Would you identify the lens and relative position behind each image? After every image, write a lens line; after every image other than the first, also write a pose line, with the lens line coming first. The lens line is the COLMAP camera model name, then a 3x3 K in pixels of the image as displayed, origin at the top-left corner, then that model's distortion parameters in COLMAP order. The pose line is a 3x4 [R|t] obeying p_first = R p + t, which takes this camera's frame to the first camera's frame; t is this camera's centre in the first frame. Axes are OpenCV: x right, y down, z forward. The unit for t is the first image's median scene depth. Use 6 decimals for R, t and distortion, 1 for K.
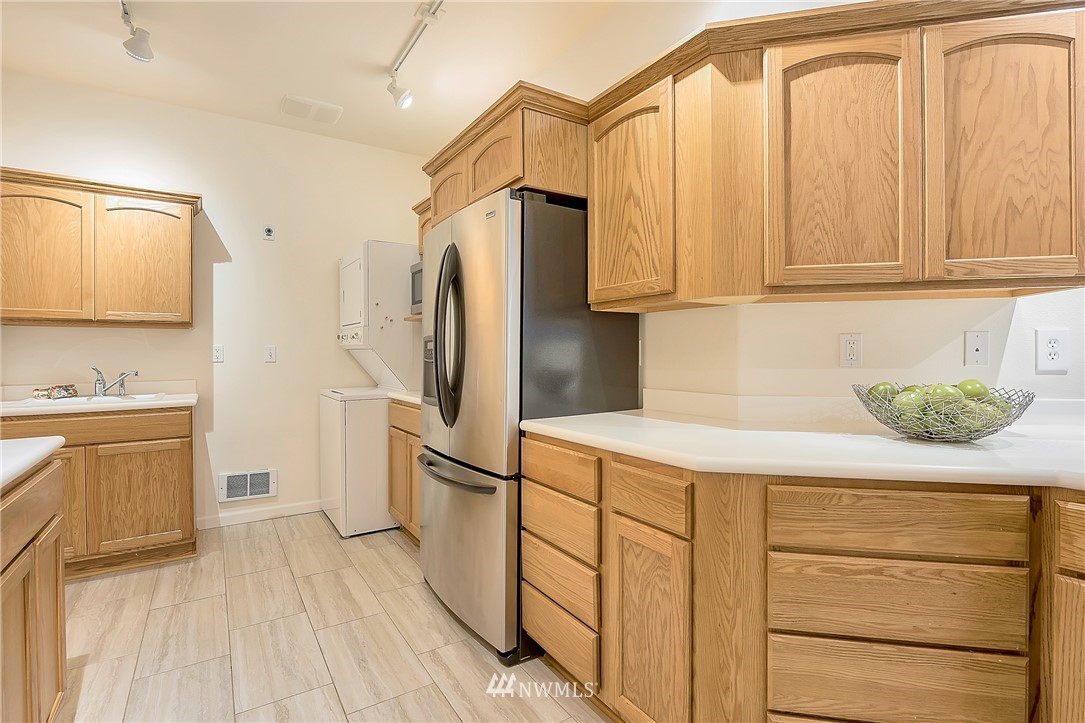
lens RADIAL K [[518.3, 0, 542.2], [0, 518.3, 353.9], [0, 0, 1]] dist [-0.002905, -0.000798]
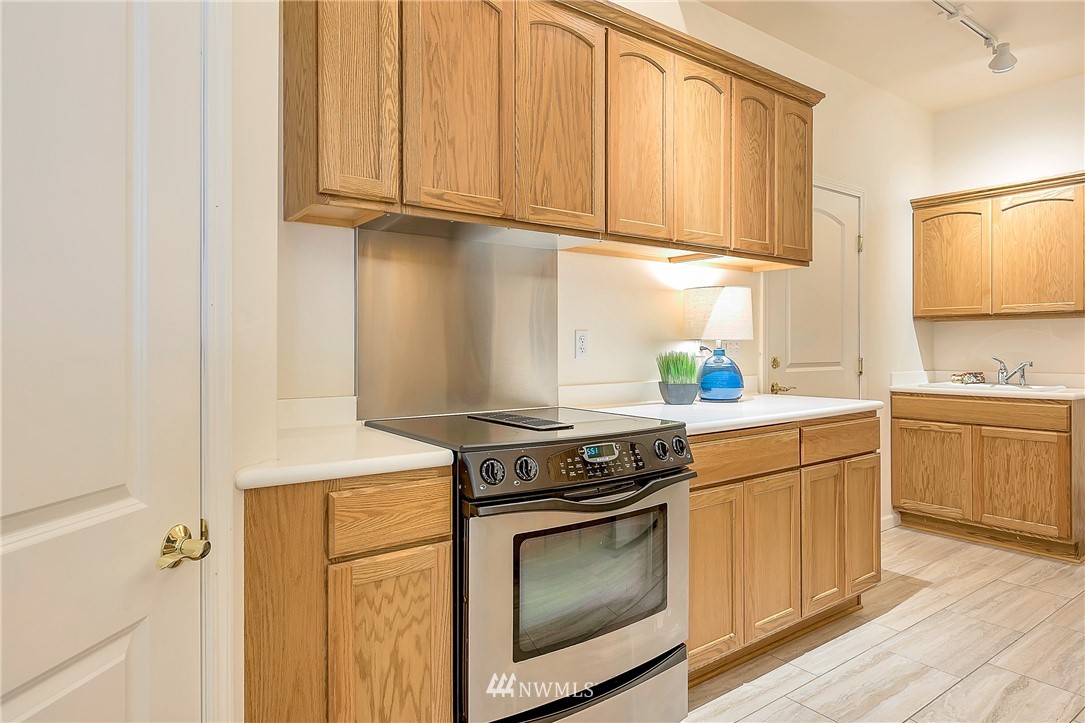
lens RADIAL K [[645.7, 0, 542.7], [0, 645.7, 352.0], [0, 0, 1]] dist [0.000271, 0.000469]
pose [[0.063791, 0.012599, -0.997884, 0.447120], [-0.003775, 0.999916, 0.012383, 0.002004], [0.997956, 0.002977, 0.063833, -0.037702]]
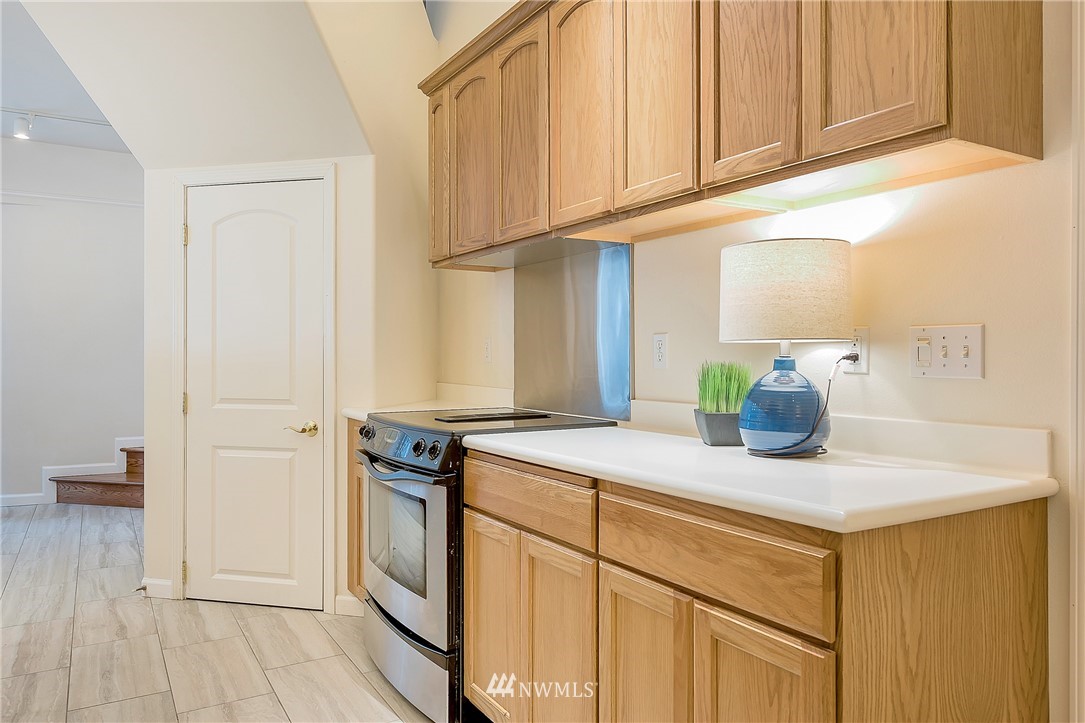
lens RADIAL K [[758.3, 0, 542.5], [0, 758.3, 361.5], [0, 0, 1]] dist [-0.005142, -0.001742]
pose [[-0.999273, 0.000770, 0.038106, -1.034824], [0.001239, 0.999924, 0.012282, 0.004727], [-0.038093, 0.012320, -0.999198, 1.769381]]
